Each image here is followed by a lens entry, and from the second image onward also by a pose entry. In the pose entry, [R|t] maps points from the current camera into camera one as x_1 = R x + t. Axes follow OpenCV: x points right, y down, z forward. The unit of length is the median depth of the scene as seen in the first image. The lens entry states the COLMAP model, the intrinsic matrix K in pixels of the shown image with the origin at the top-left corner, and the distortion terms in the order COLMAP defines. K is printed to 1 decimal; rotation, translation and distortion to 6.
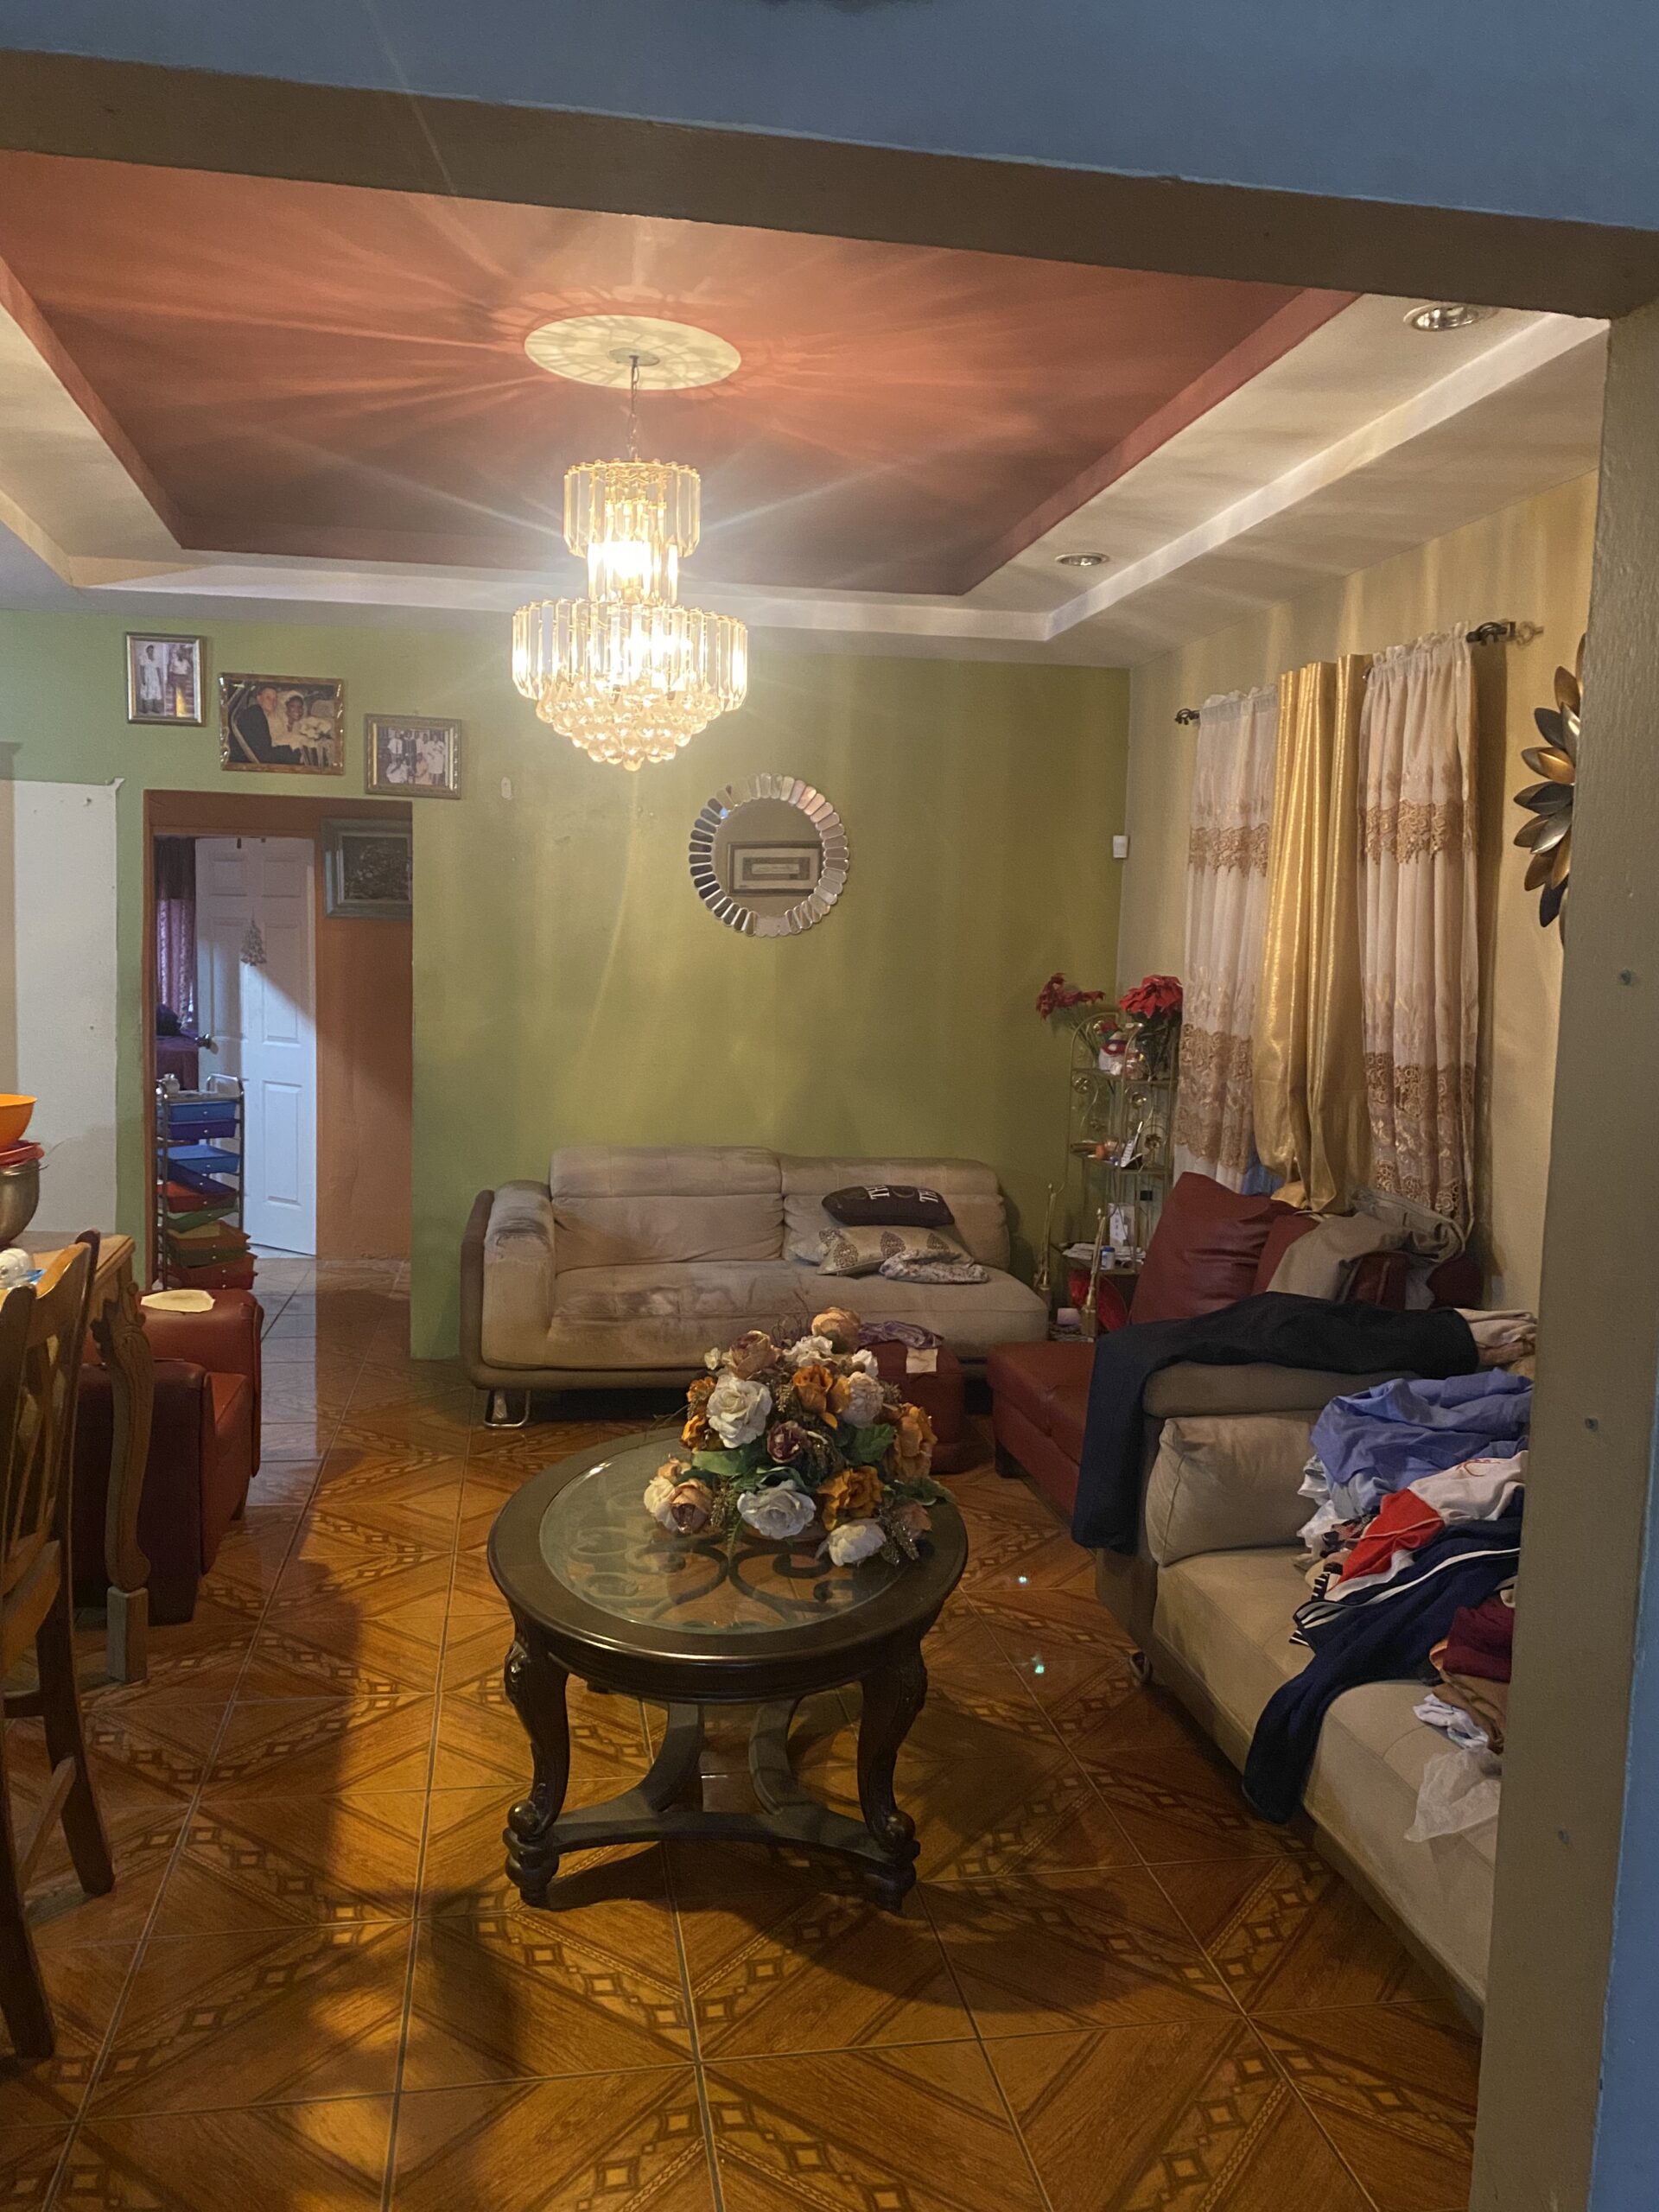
lens RADIAL K [[1677.0, 0, 833.1], [0, 1677.0, 1154.2], [0, 0, 1]] dist [-0.001025, -0.000310]
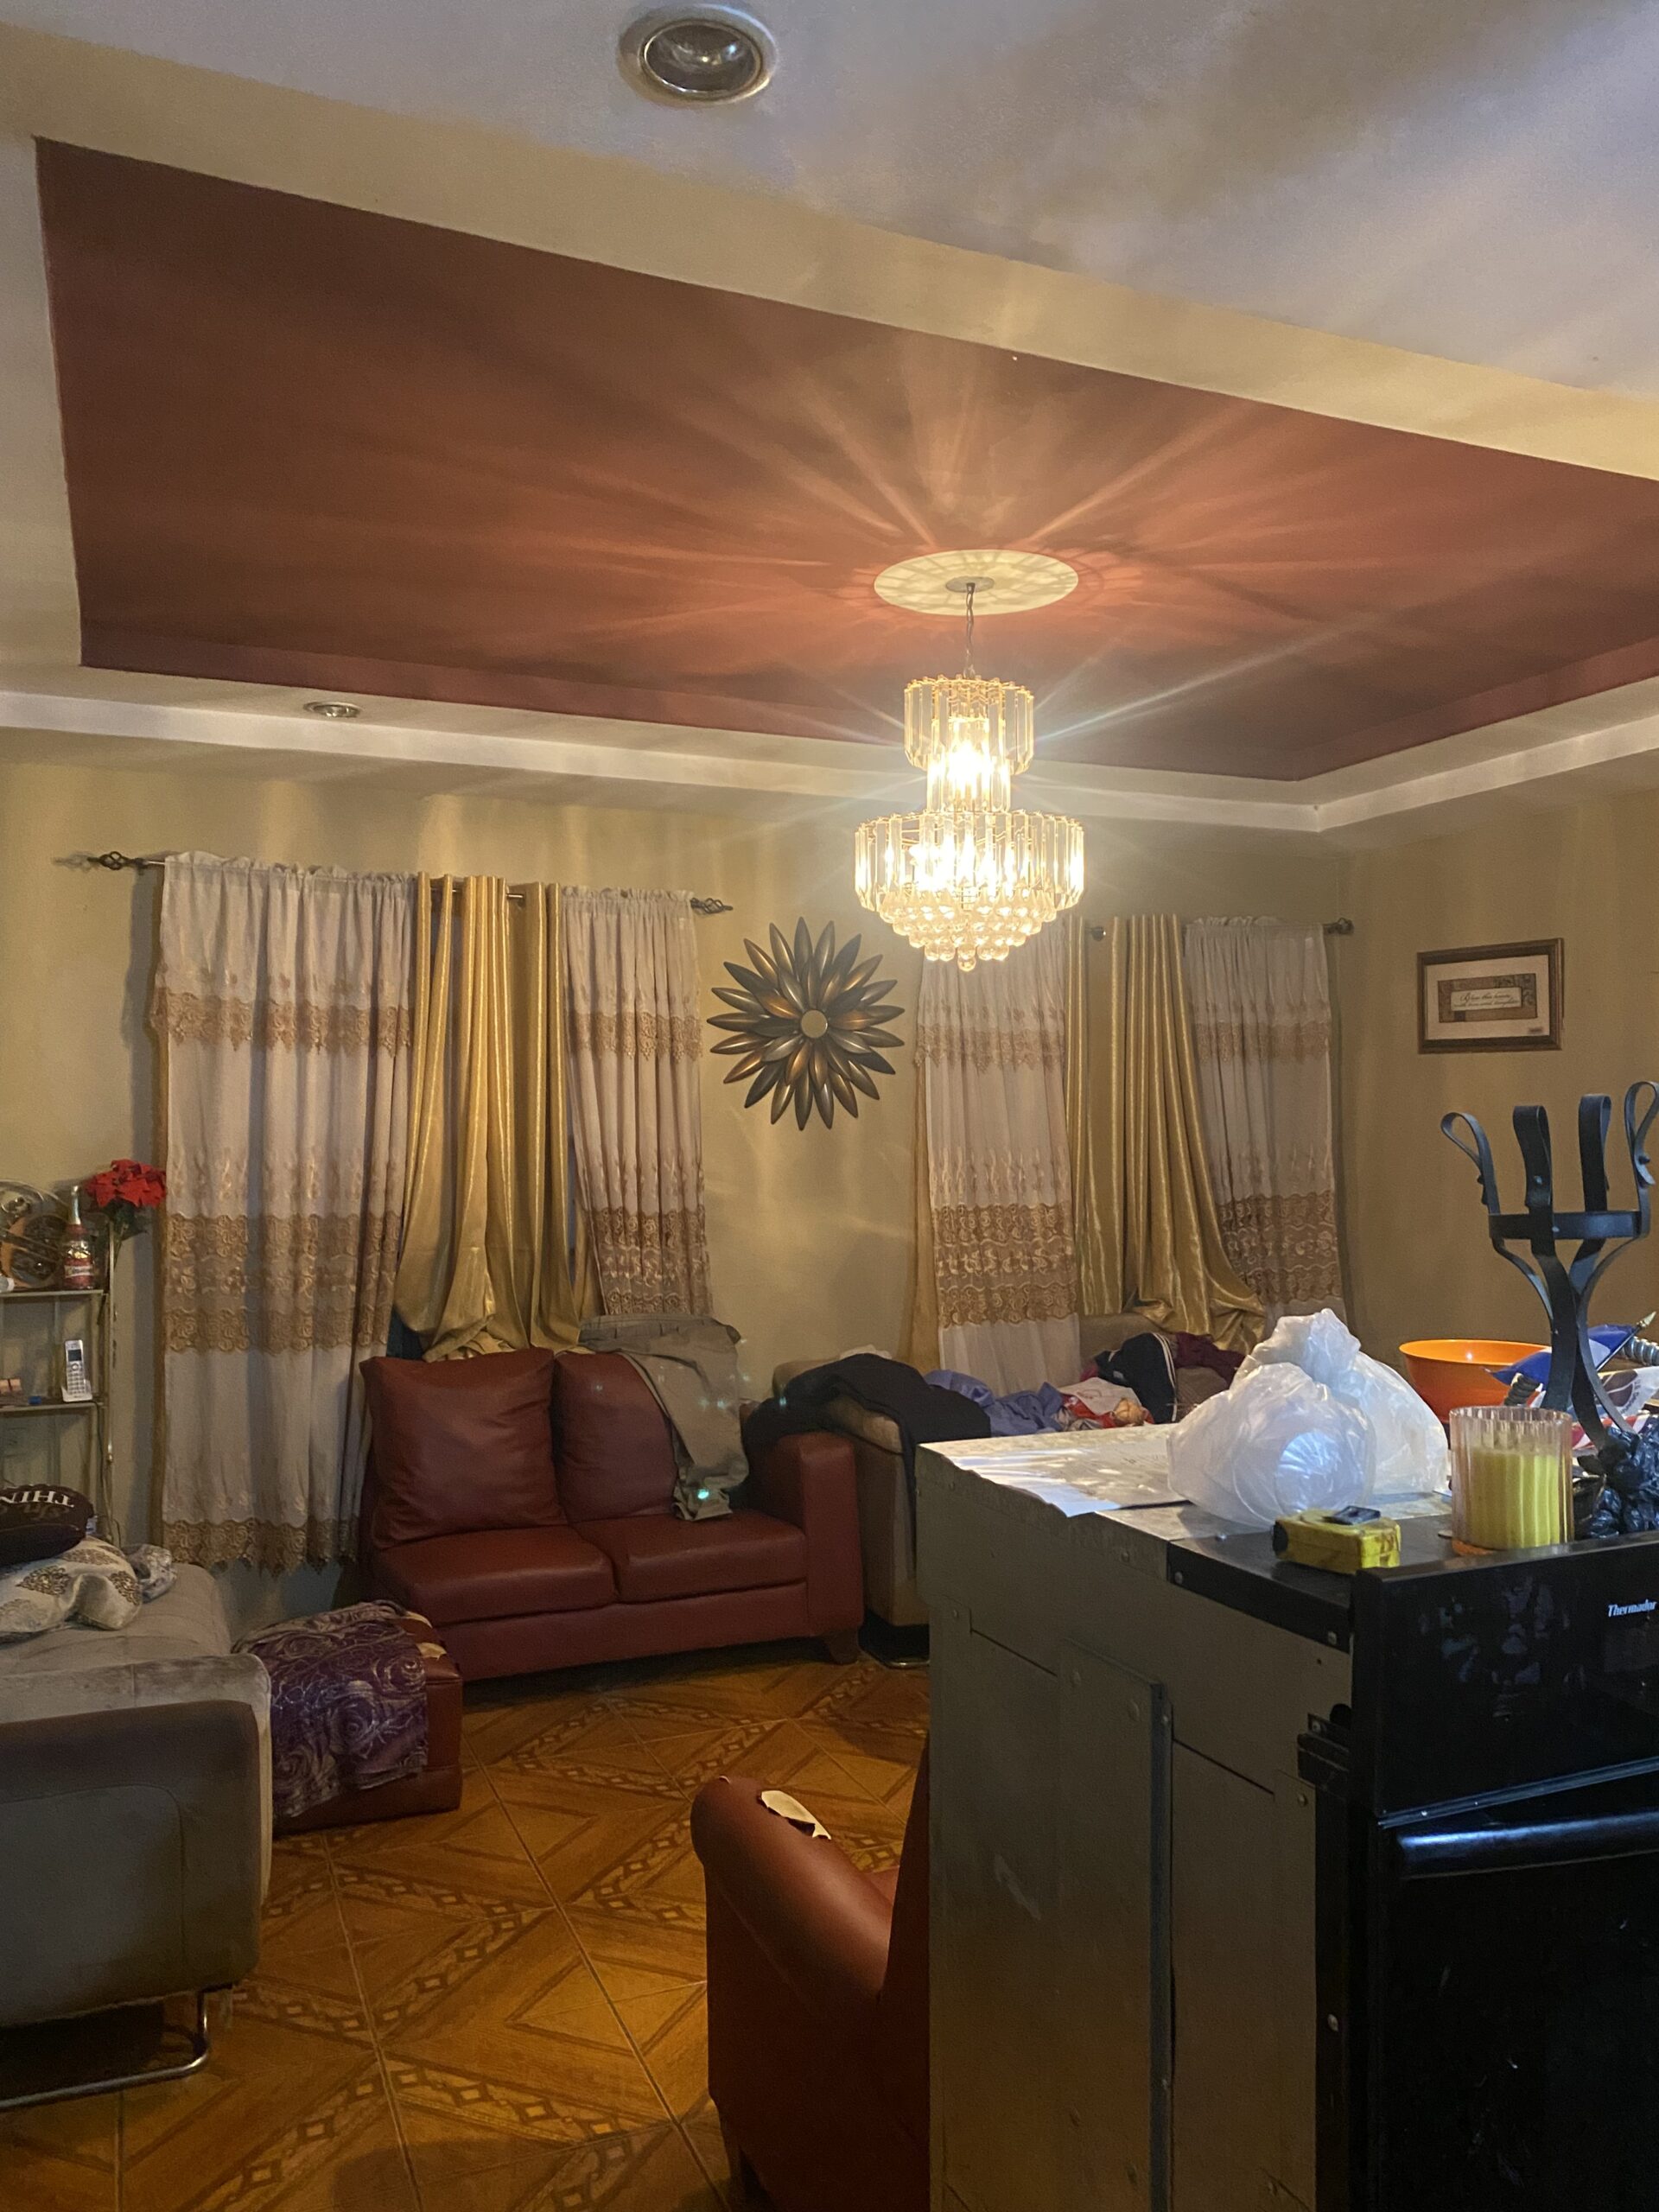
lens RADIAL K [[1690.3, 0, 834.6], [0, 1690.3, 1139.3], [0, 0, 1]] dist [0.040304, -0.031410]
pose [[-0.214405, -0.040918, 0.975887, -0.702539], [0.118675, 0.990629, 0.067609, -0.134176], [-0.969509, 0.130309, -0.207539, 0.830239]]
